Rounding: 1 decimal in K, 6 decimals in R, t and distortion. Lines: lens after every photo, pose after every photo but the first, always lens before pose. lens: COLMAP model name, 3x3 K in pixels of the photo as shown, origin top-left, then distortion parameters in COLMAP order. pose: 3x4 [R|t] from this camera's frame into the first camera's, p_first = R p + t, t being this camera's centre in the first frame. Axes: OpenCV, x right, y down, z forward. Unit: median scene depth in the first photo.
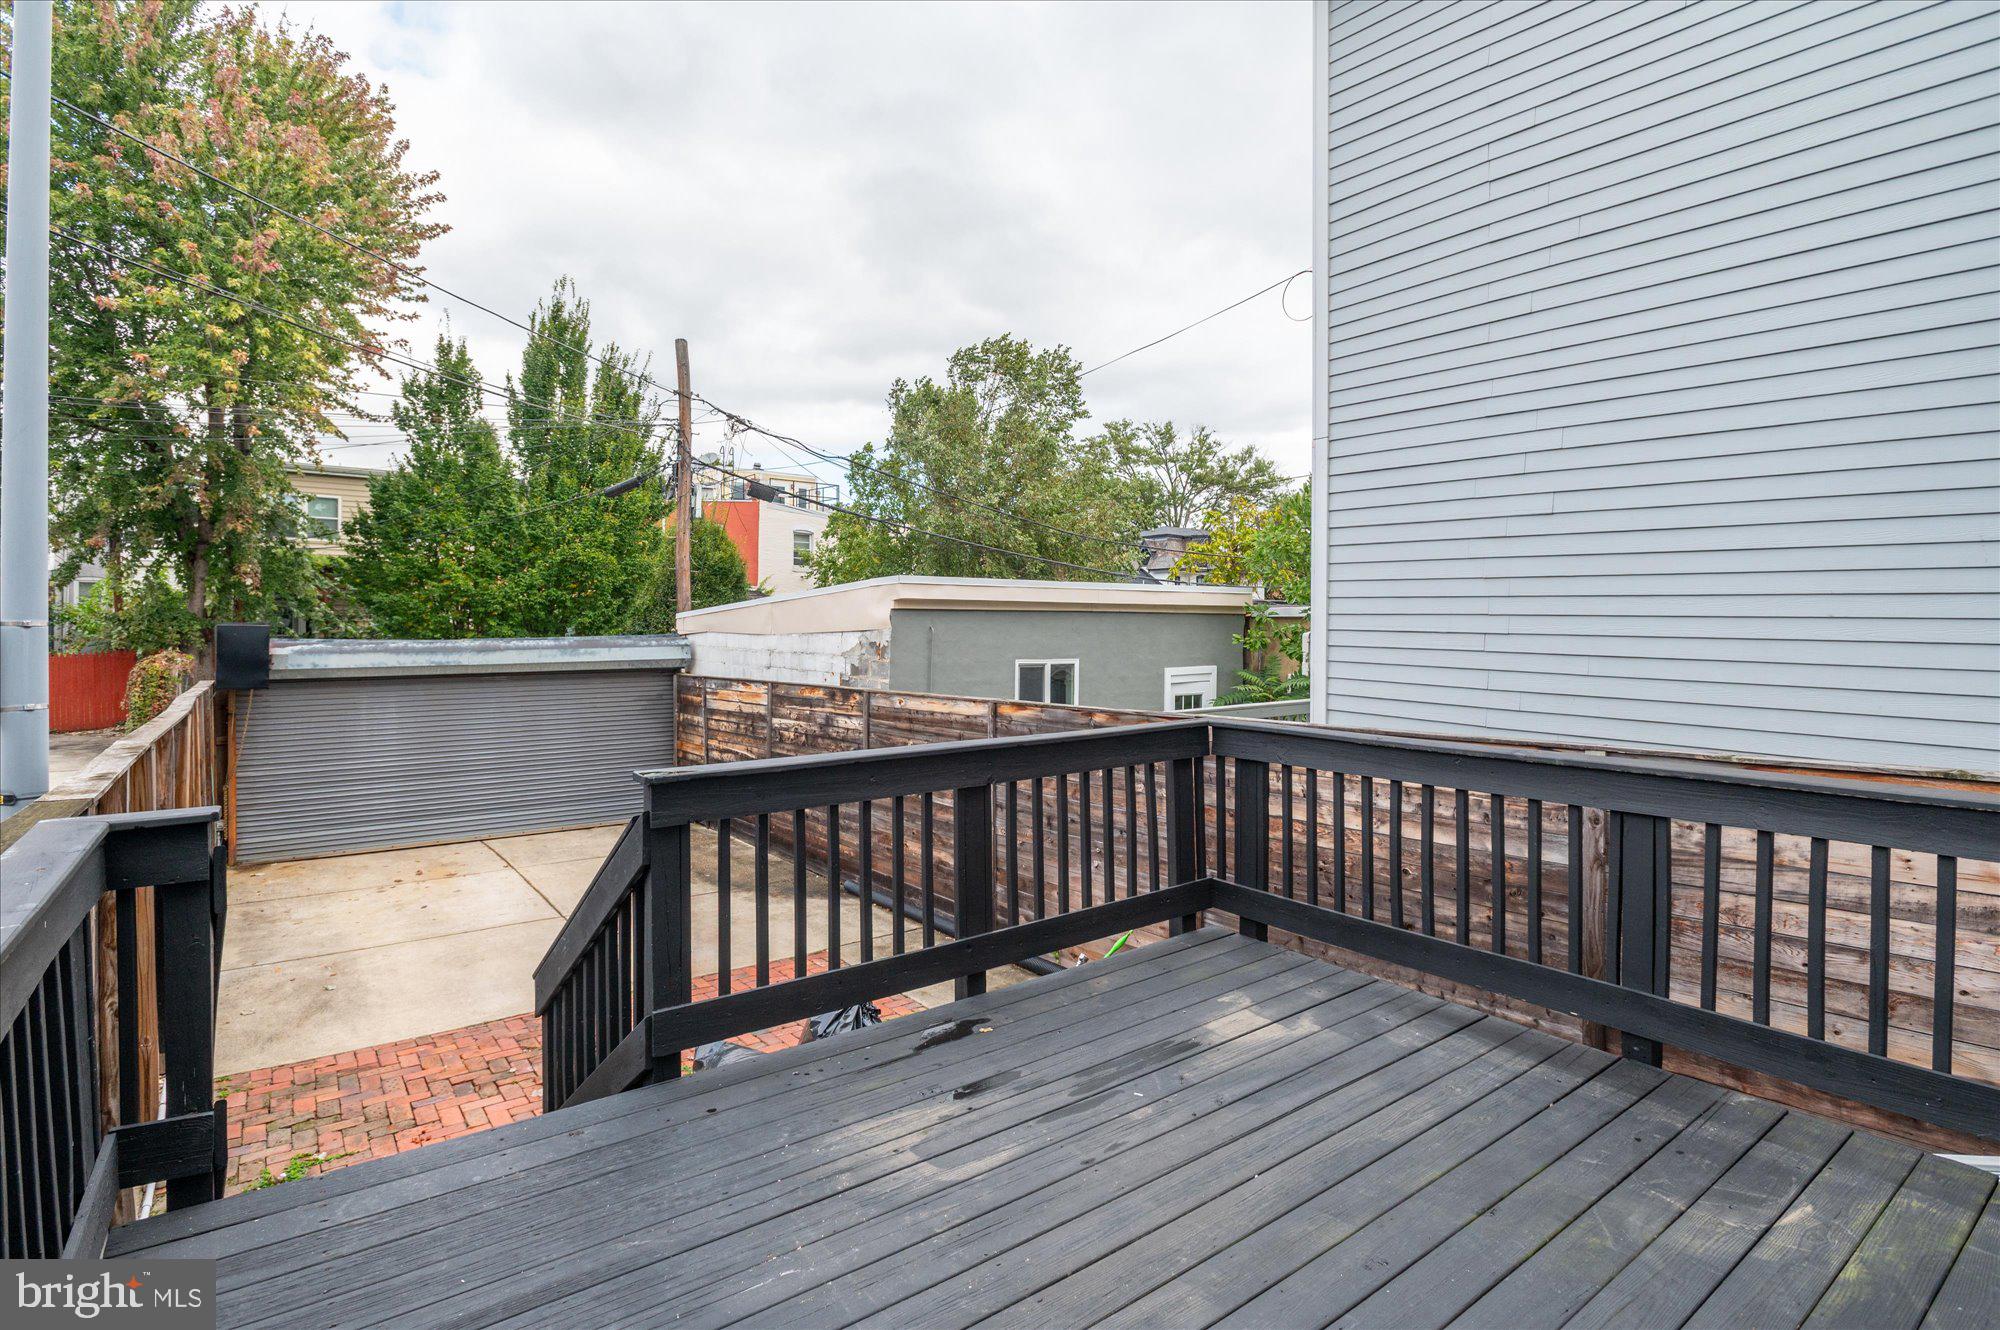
lens RADIAL K [[1030.9, 0, 1002.7], [0, 1030.9, 650.3], [0, 0, 1]] dist [-0.003992, -0.003480]
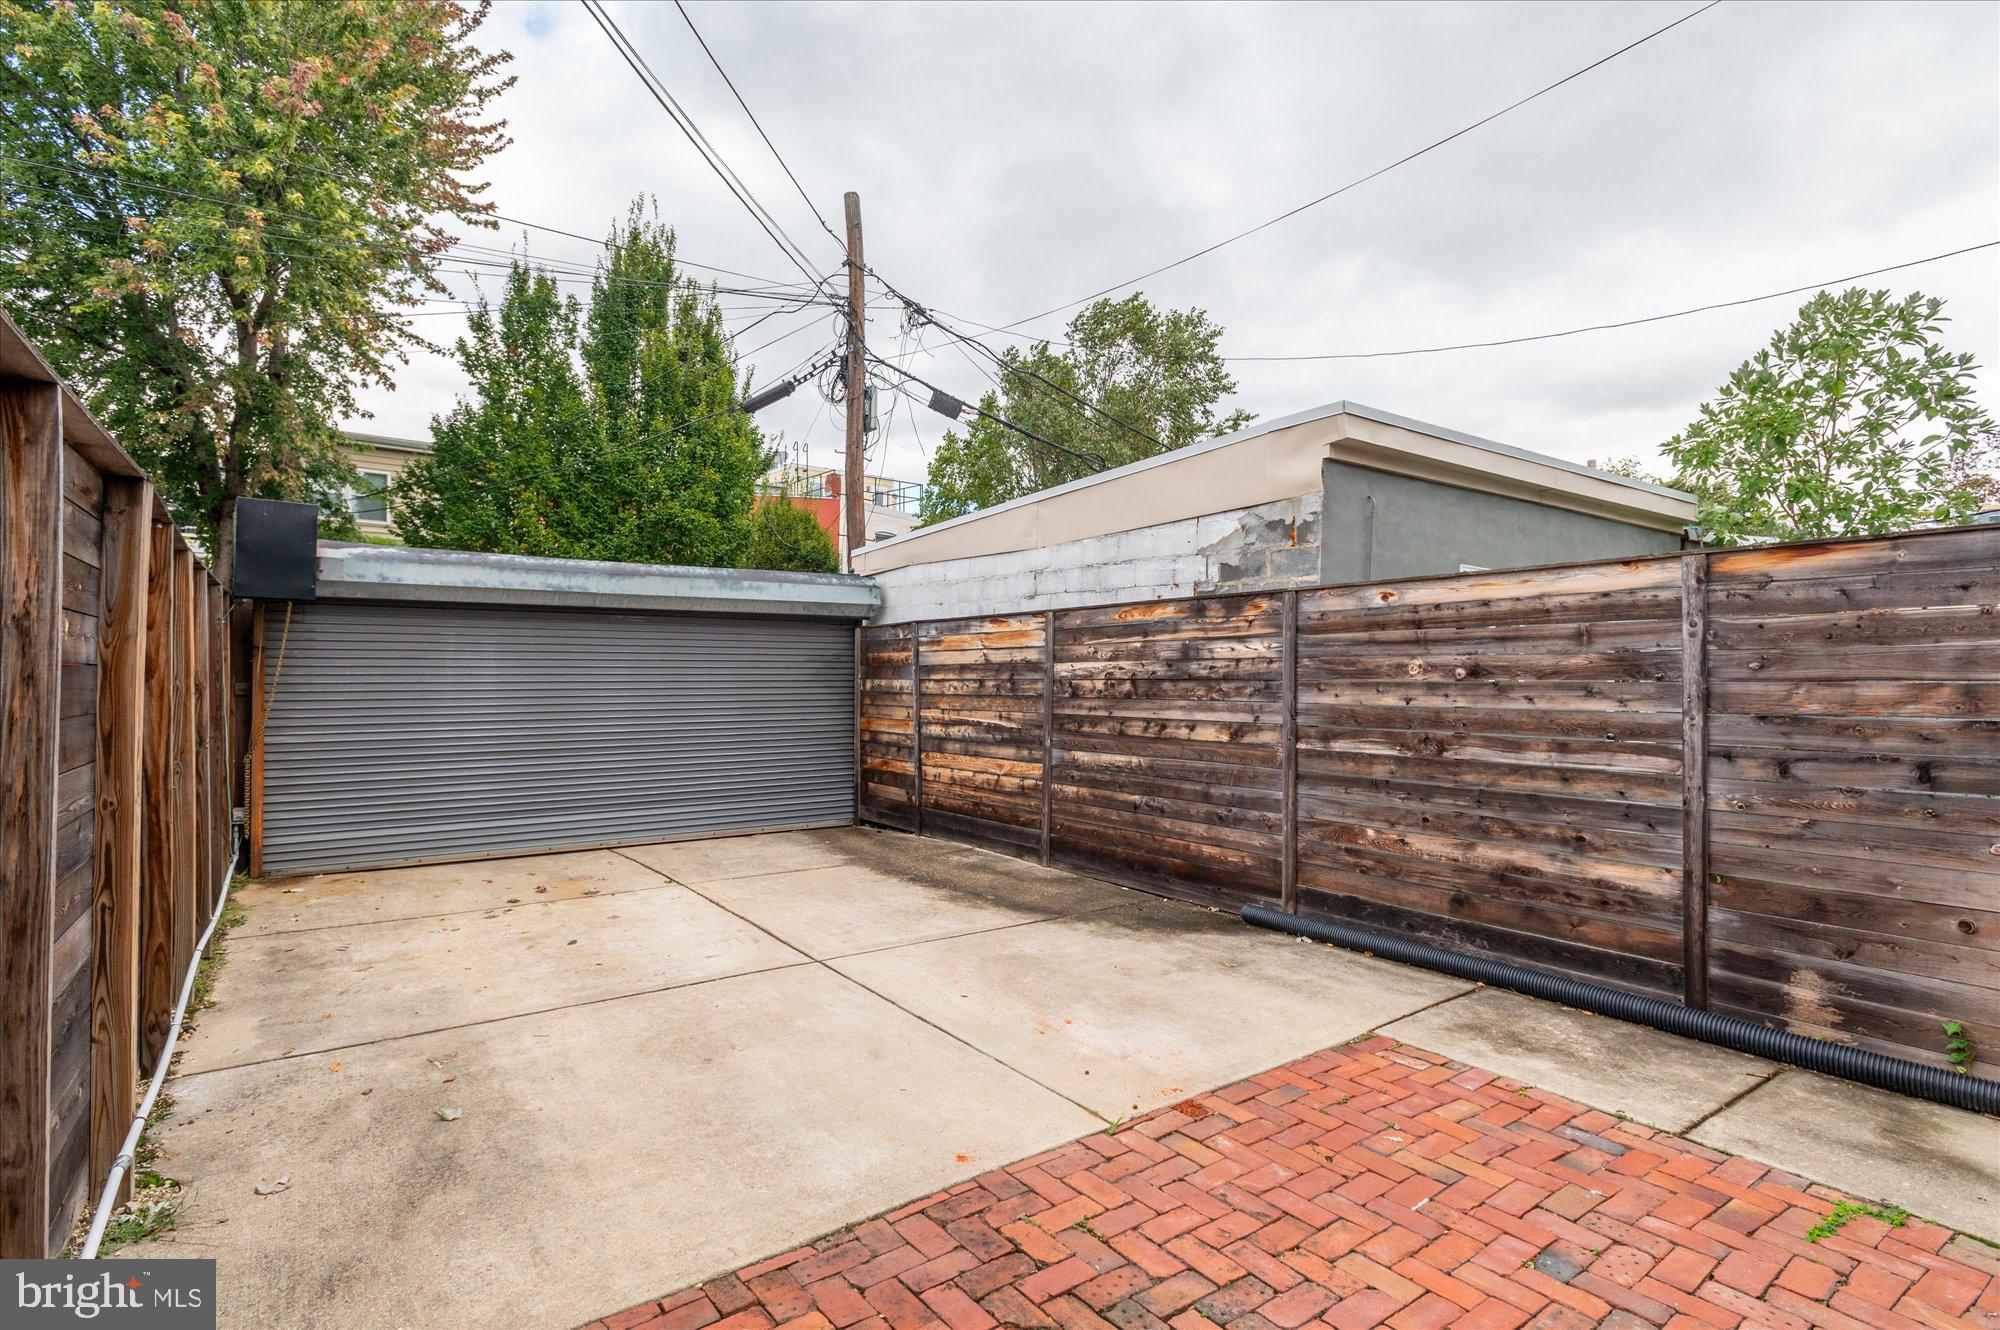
lens RADIAL K [[1030.9, 0, 998.6], [0, 1030.9, 674.2], [0, 0, 1]] dist [-0.003992, -0.003480]
pose [[0.999681, 0.002685, -0.025129, -0.251911], [-0.003119, 0.999847, -0.017221, 0.087142], [0.025079, 0.017294, 0.999536, 0.343345]]
